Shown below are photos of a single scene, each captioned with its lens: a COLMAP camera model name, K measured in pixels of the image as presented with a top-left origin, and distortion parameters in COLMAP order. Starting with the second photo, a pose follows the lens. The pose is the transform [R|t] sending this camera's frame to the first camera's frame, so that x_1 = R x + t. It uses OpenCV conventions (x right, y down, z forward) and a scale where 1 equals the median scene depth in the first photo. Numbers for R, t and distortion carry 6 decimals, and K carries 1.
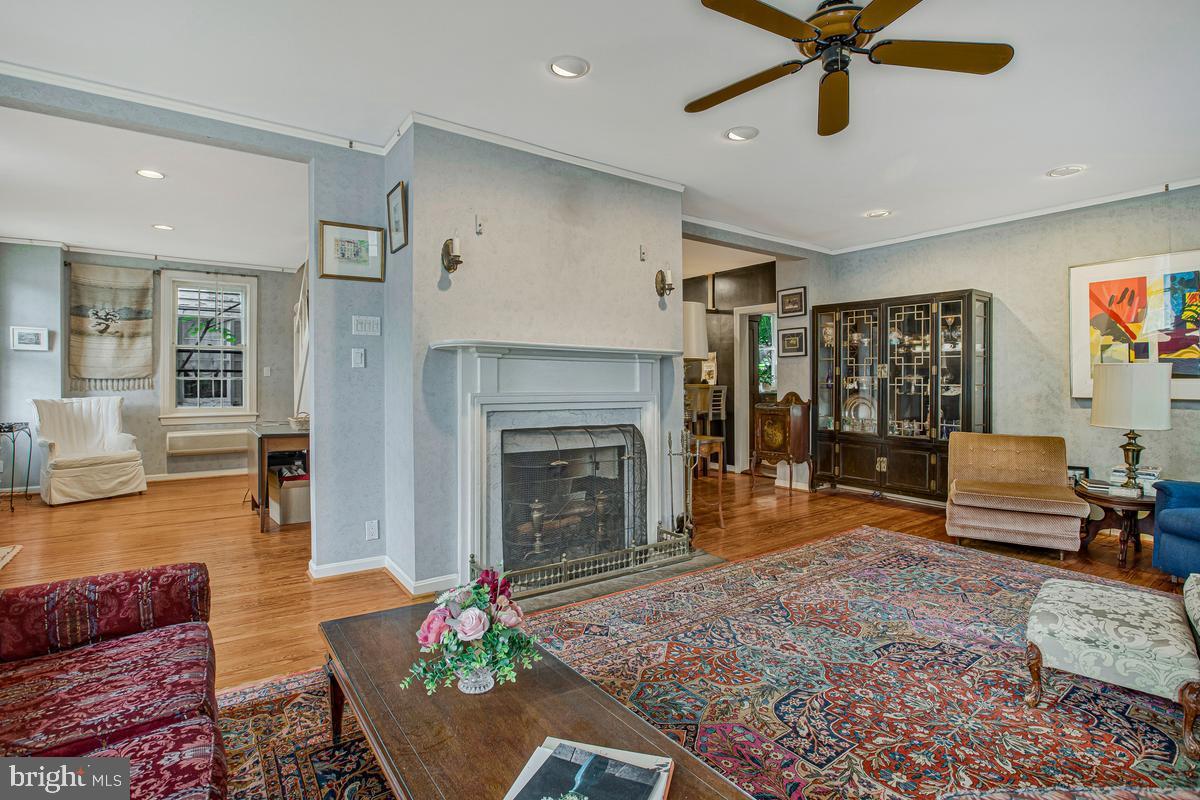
lens RADIAL K [[540.3, 0, 586.6], [0, 540.3, 390.7], [0, 0, 1]] dist [-0.037490, 0.009975]
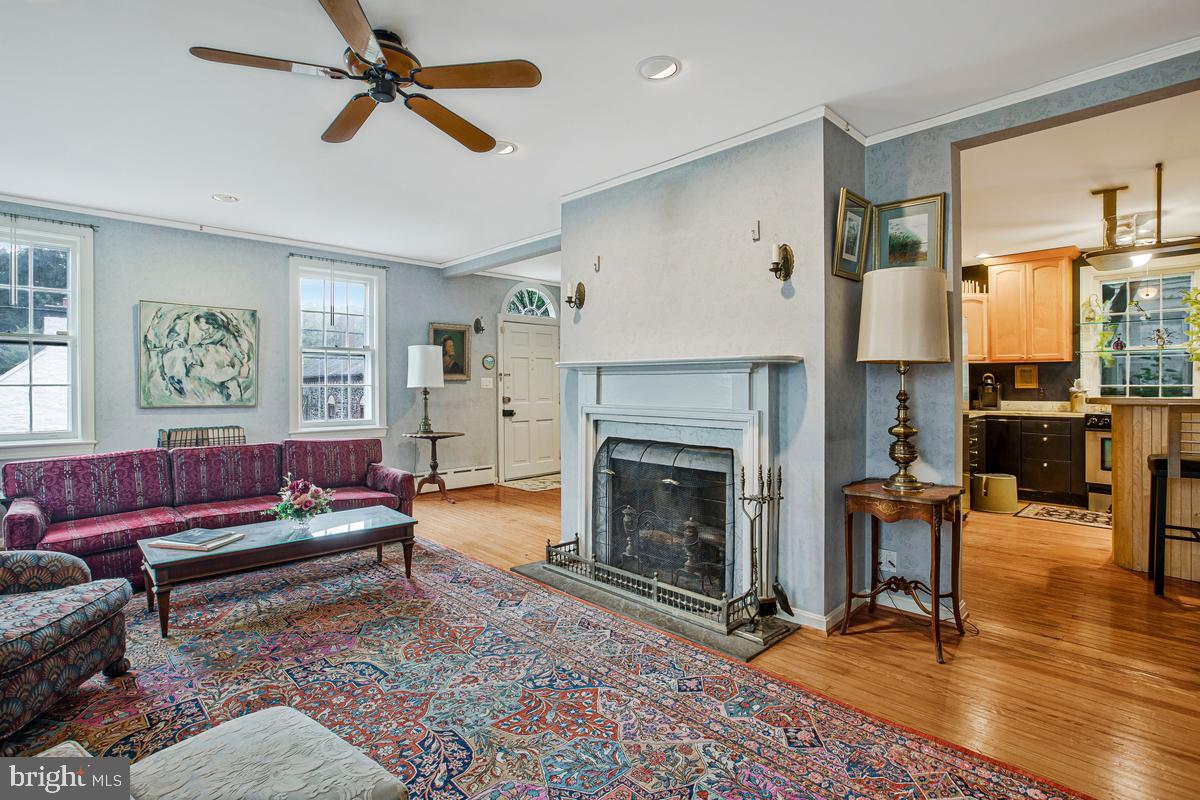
lens RADIAL K [[540.3, 0, 586.6], [0, 540.3, 390.7], [0, 0, 1]] dist [-0.037490, 0.009975]
pose [[0.204796, 0.008613, -0.978767, 1.011978], [-0.008014, 0.999943, 0.007123, -0.035185], [0.978772, 0.006385, 0.204853, 0.750811]]
